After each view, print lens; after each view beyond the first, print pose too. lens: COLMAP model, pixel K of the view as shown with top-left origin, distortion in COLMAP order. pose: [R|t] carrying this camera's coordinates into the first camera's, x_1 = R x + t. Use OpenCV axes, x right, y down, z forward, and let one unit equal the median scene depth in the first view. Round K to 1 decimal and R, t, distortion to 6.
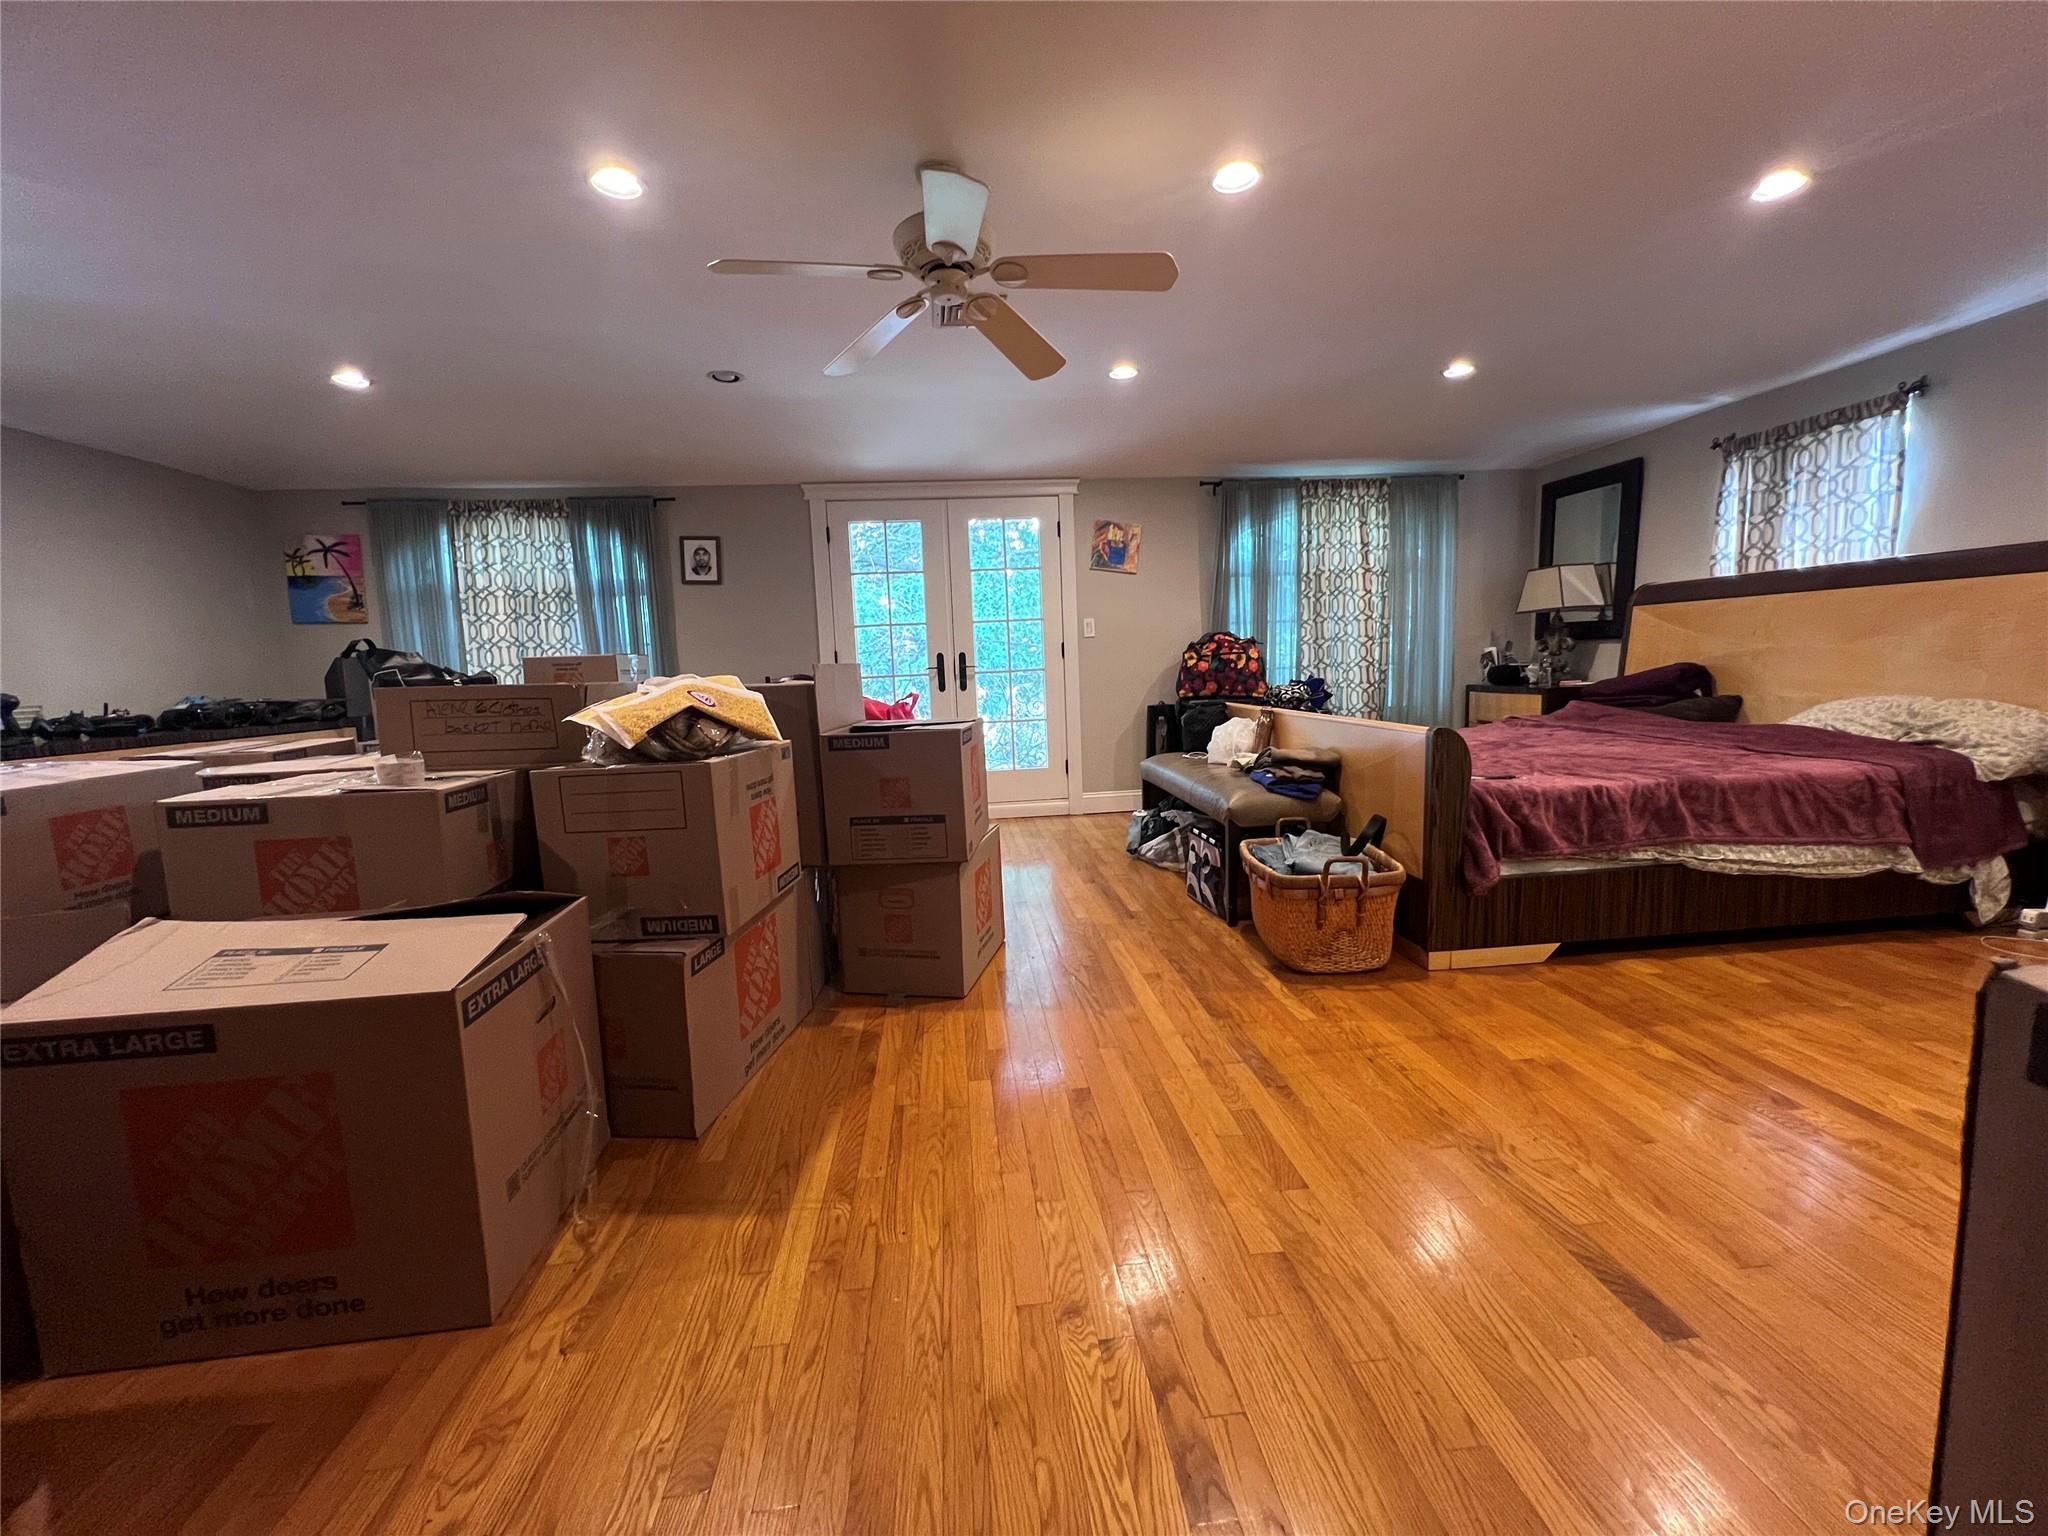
lens RADIAL K [[817.1, 0, 1028.2], [0, 817.1, 764.8], [0, 0, 1]] dist [-0.002813, 0.000904]
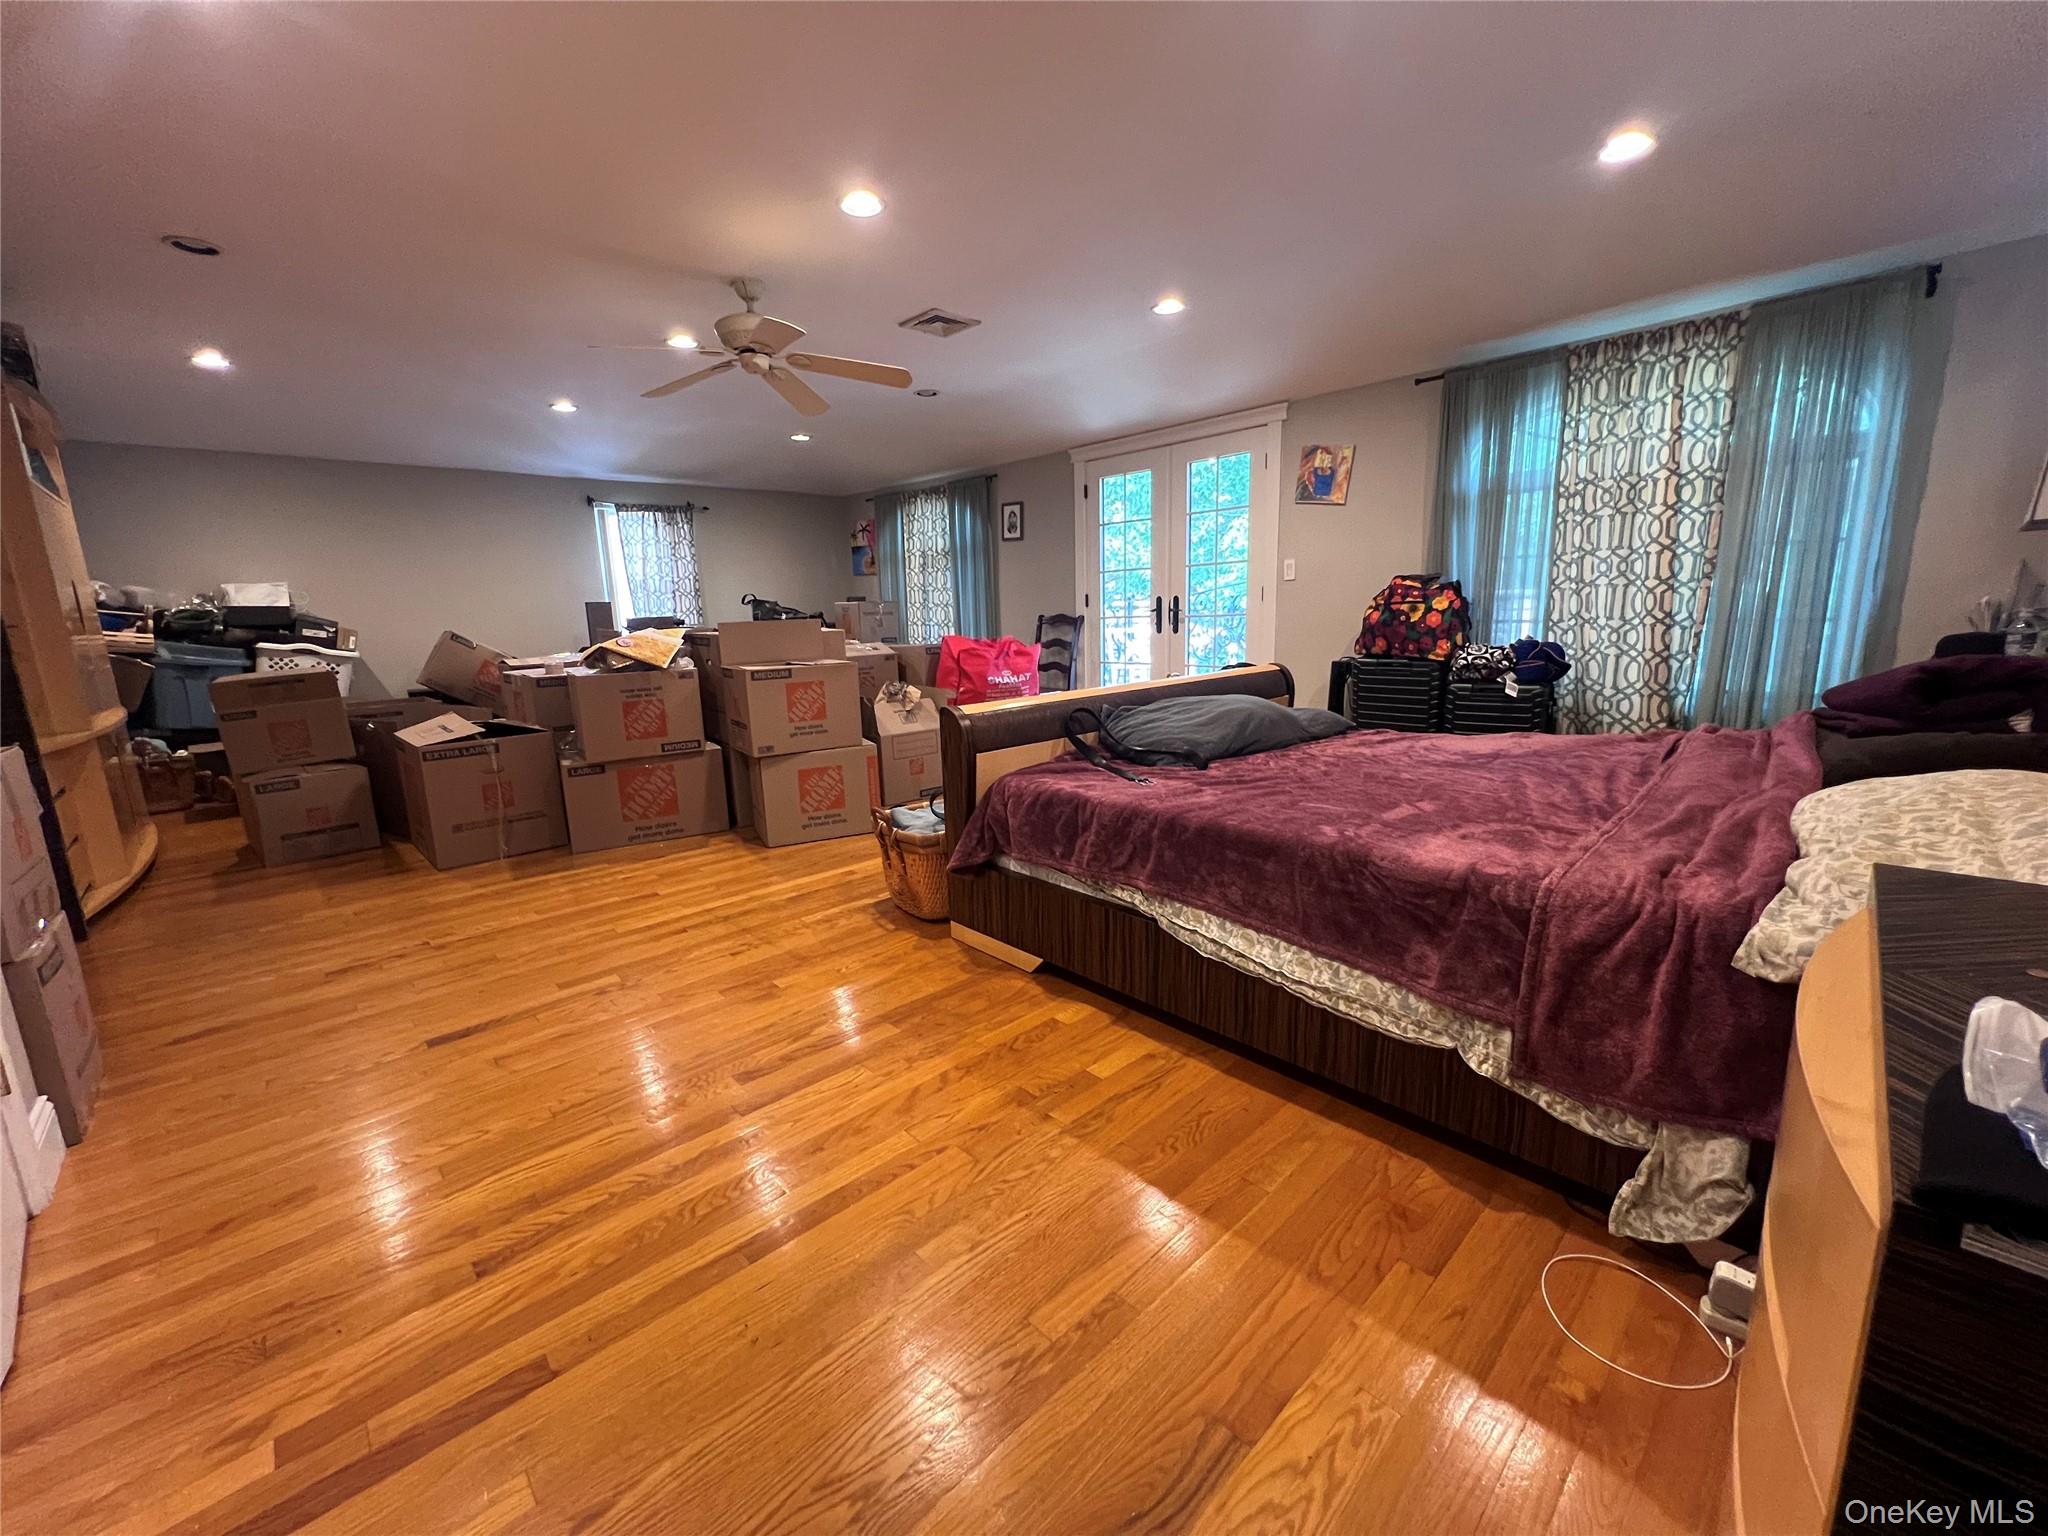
lens RADIAL K [[817.1, 0, 1030.5], [0, 817.1, 765.9], [0, 0, 1]] dist [-0.002813, 0.000904]
pose [[0.612669, 0.172719, -0.771236, 0.790469], [-0.090630, 0.984745, 0.148538, -0.077373], [0.785126, -0.021107, 0.618976, 0.259993]]
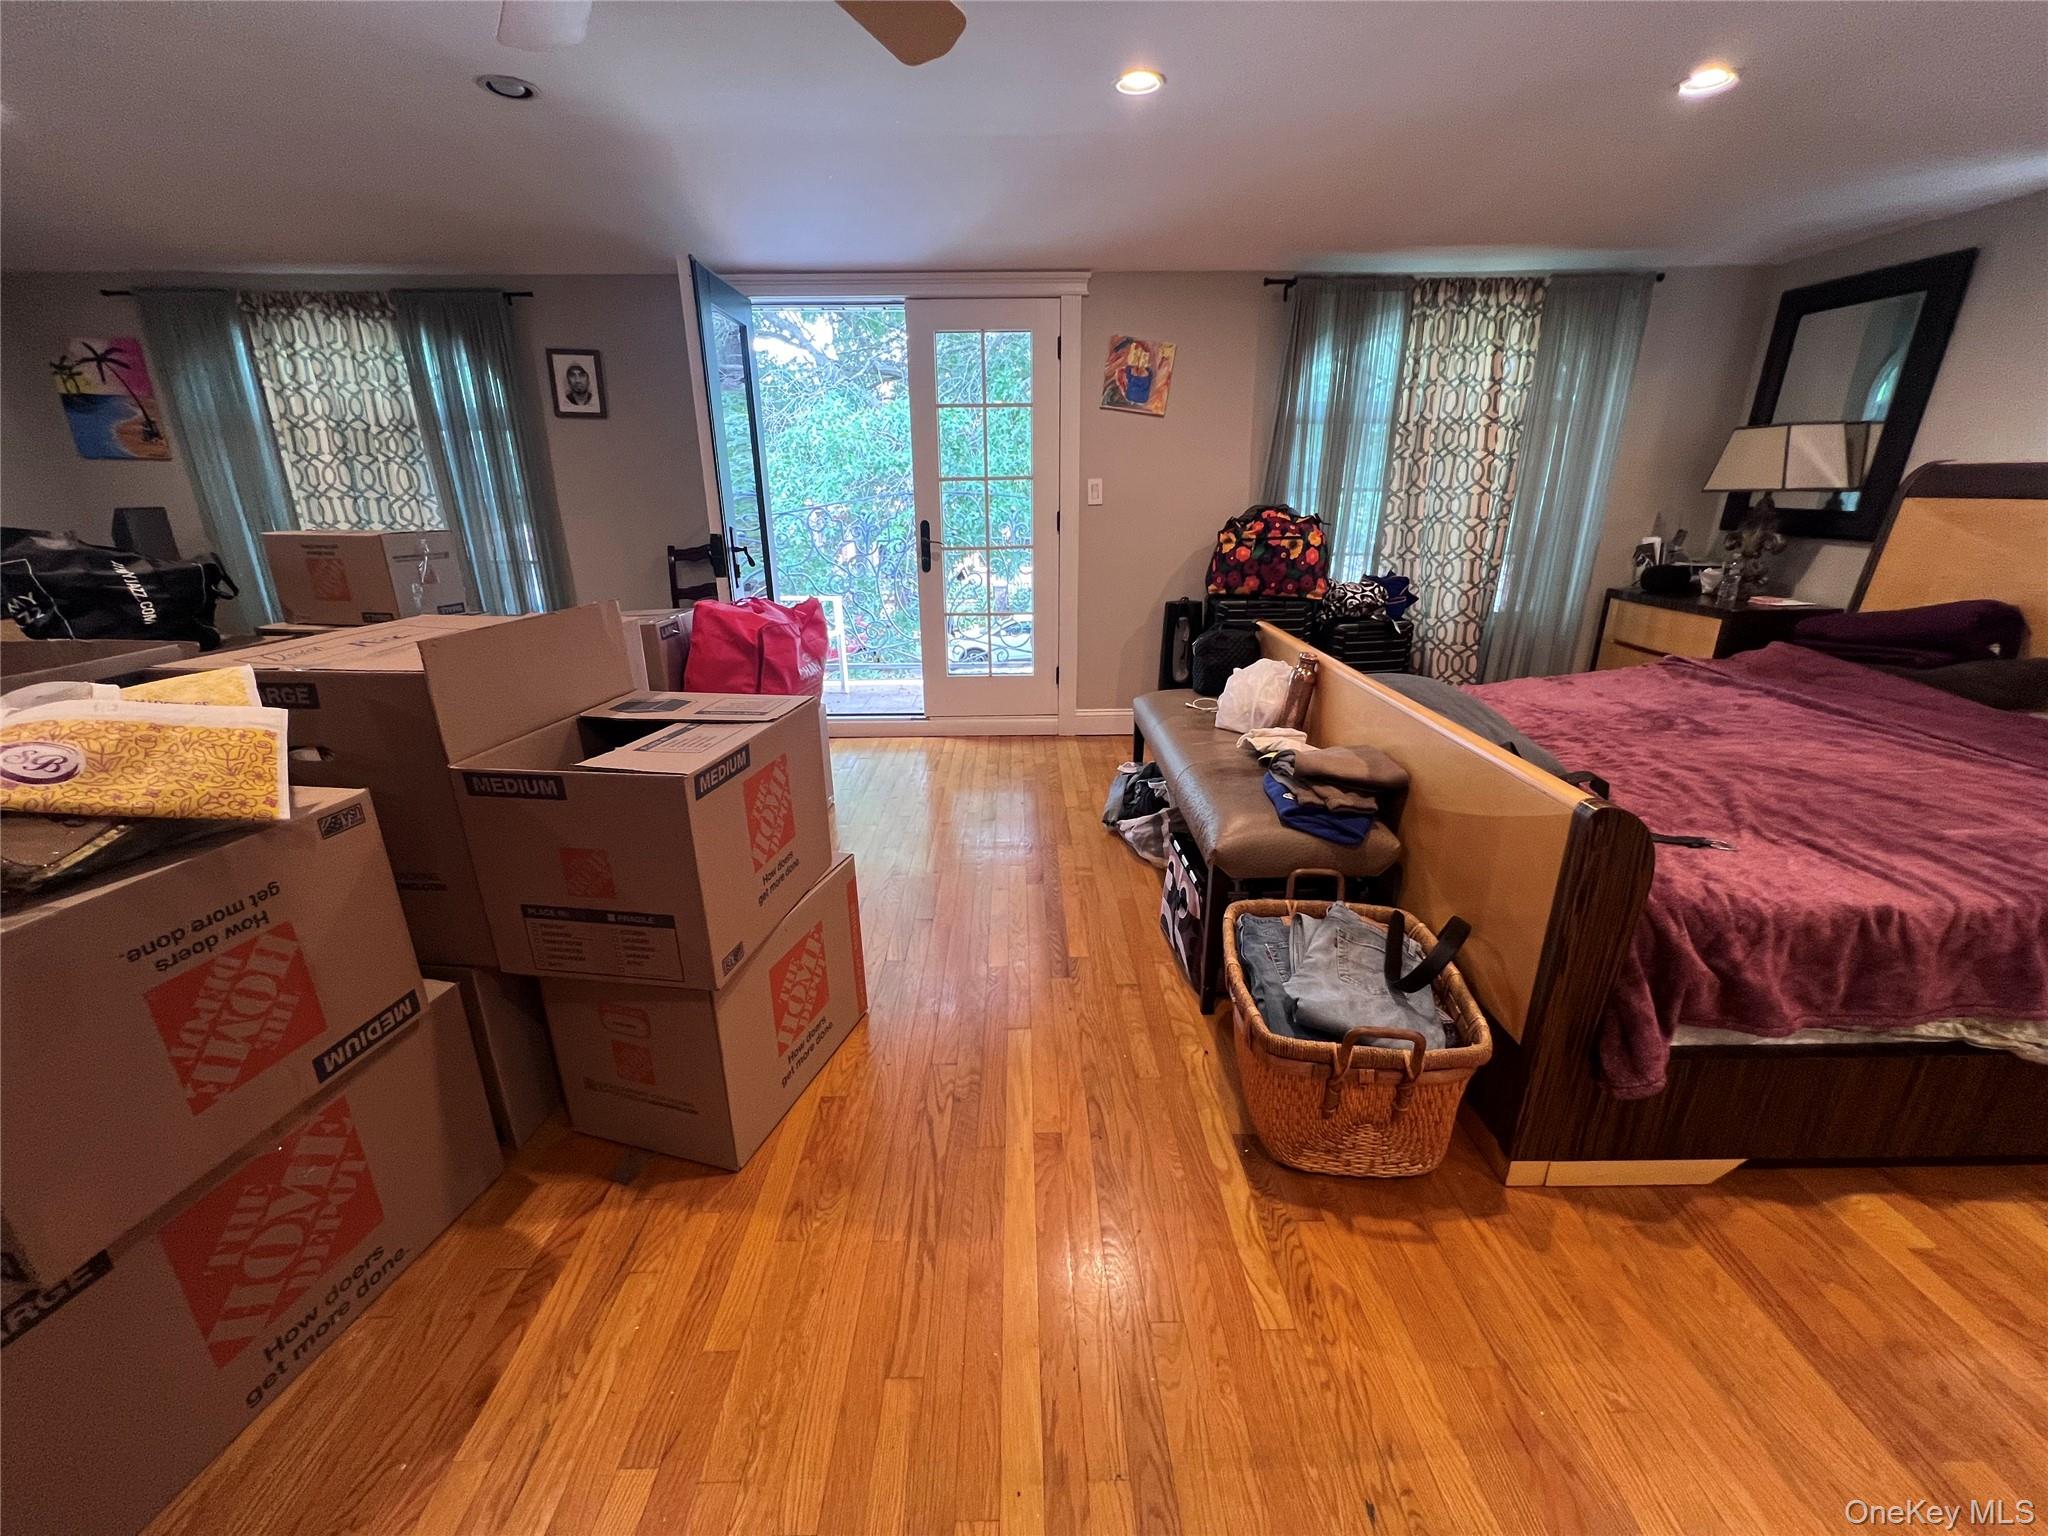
lens RADIAL K [[817.1, 0, 1027.5], [0, 817.1, 765.3], [0, 0, 1]] dist [-0.002813, 0.000904]
pose [[0.995921, 0.057330, -0.069673, 0.099118], [-0.041755, 0.977371, 0.207369, -0.094581], [0.079985, -0.203614, 0.975778, 0.269847]]
